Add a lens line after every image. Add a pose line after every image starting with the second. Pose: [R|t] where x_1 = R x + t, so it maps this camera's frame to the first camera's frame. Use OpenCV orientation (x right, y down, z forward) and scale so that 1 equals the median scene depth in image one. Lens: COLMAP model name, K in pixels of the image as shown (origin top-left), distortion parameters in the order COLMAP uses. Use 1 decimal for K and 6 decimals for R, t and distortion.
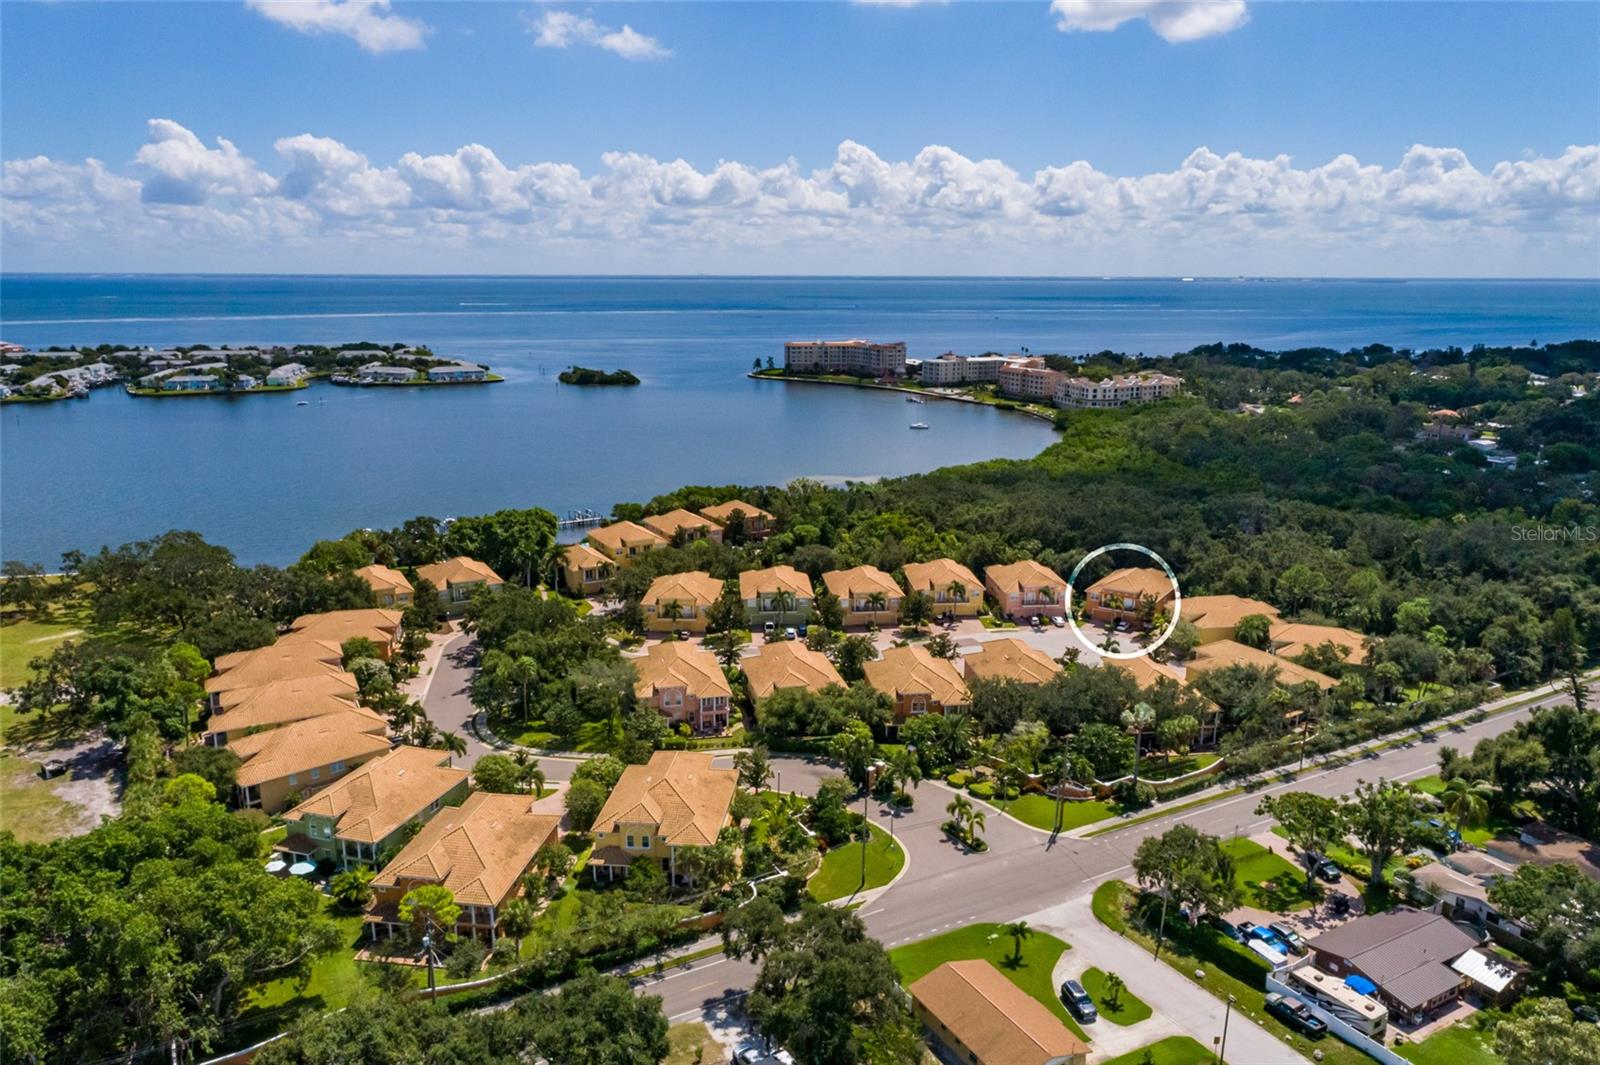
lens RADIAL K [[1107.1, 0, 811.7], [0, 1107.1, 535.4], [0, 0, 1]] dist [-0.001440, 0.008334]
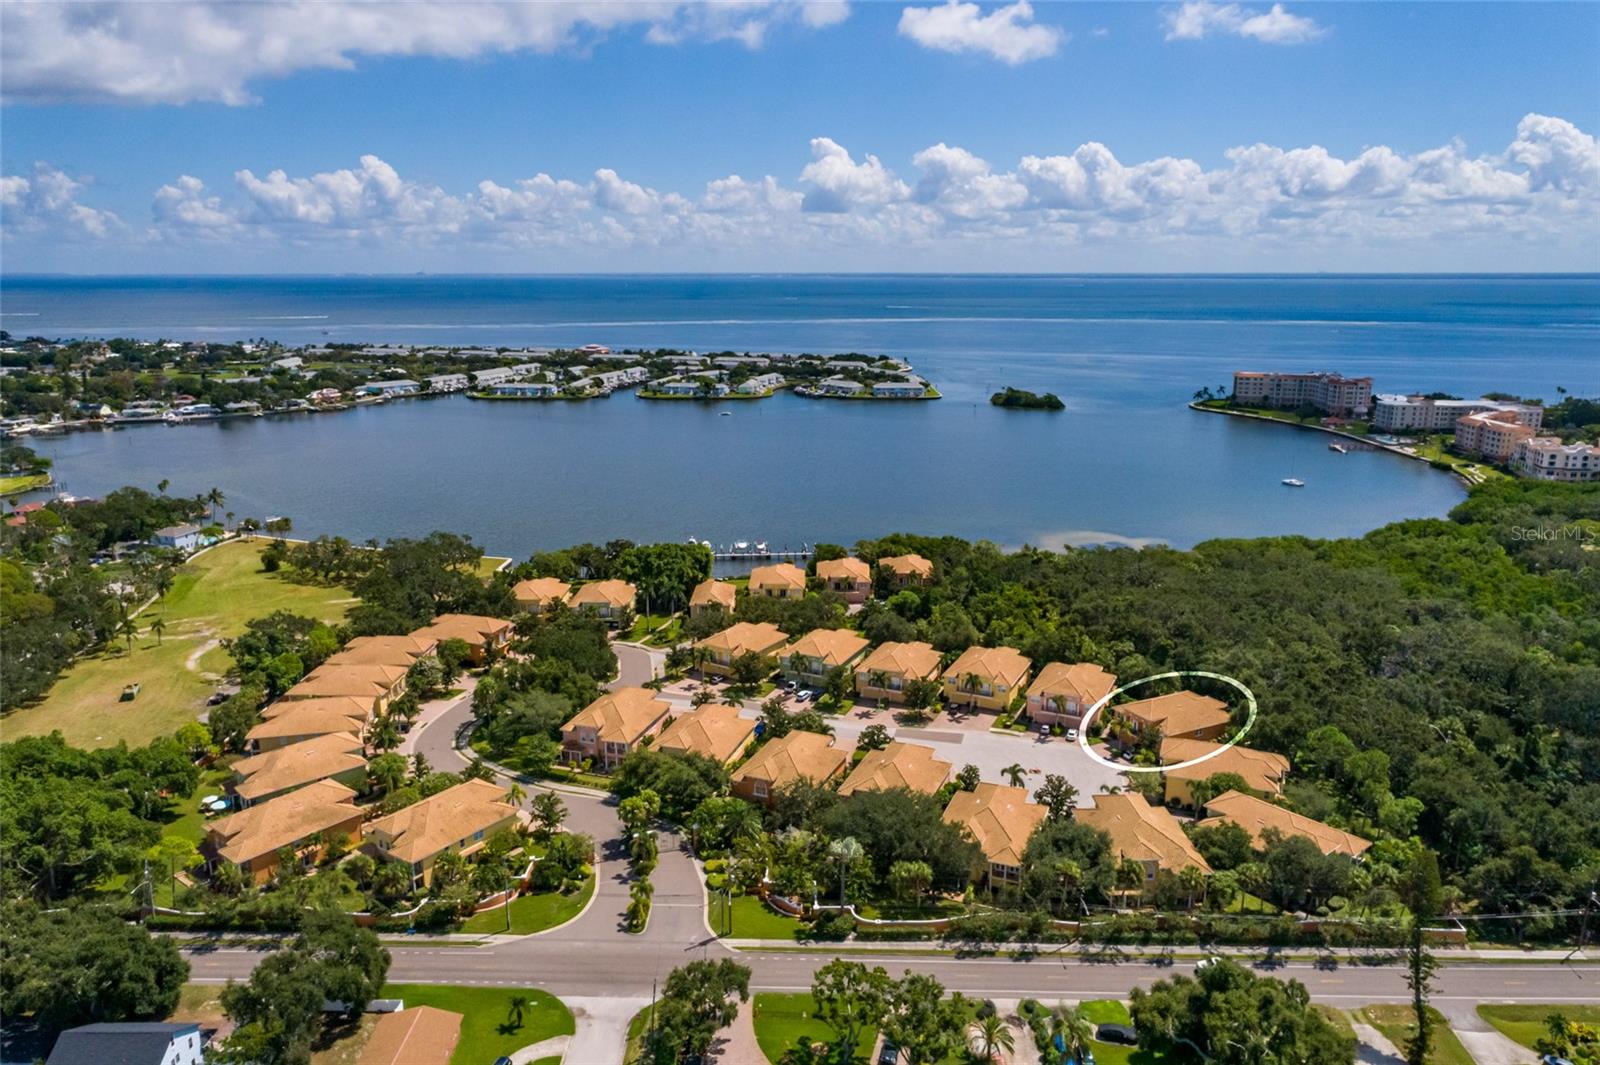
lens RADIAL K [[1107.1, 0, 811.7], [0, 1107.1, 535.4], [0, 0, 1]] dist [-0.001440, 0.008334]
pose [[0.867447, 0.113293, -0.484458, 0.137698], [-0.112366, 0.993181, 0.031063, -0.027899], [0.484674, 0.027491, 0.874263, 0.019494]]
